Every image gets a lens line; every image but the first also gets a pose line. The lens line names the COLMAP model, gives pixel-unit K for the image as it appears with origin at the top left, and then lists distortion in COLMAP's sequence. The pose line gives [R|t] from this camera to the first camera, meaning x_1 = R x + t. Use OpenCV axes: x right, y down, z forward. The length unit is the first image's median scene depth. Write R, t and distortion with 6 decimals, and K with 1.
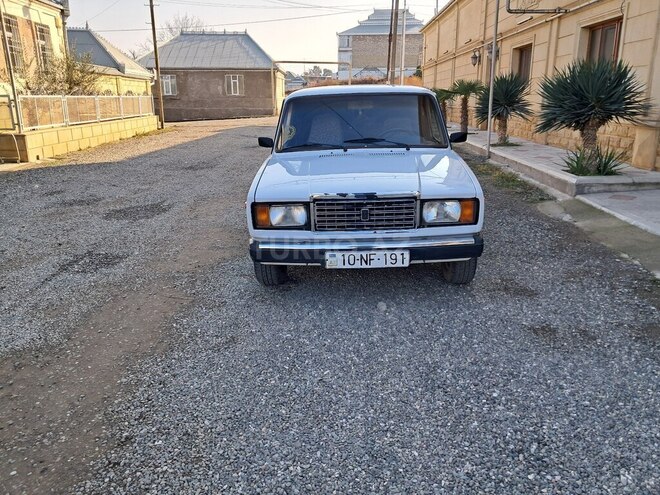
lens RADIAL K [[495.5, 0, 339.5], [0, 495.5, 243.3], [0, 0, 1]] dist [0.023841, 0.001141]
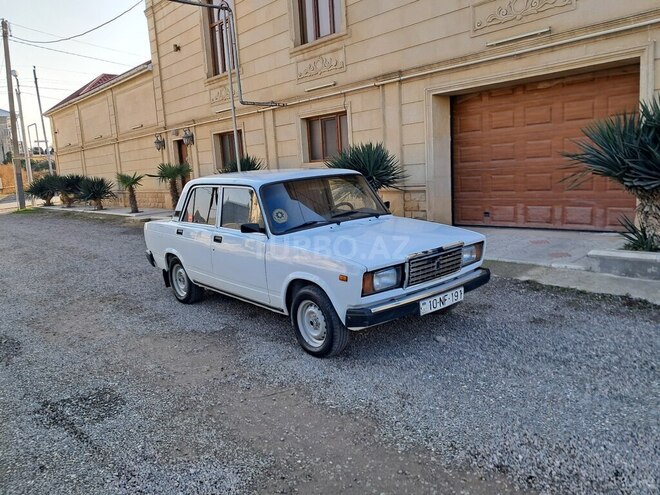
lens RADIAL K [[513.5, 0, 339.2], [0, 513.5, 254.7], [0, 0, 1]] dist [0.013326, -0.003358]
pose [[0.755515, -0.155888, 0.636315, -0.933802], [0.242421, 0.968857, -0.050477, -0.076413], [-0.608629, 0.192392, 0.769776, 0.143948]]
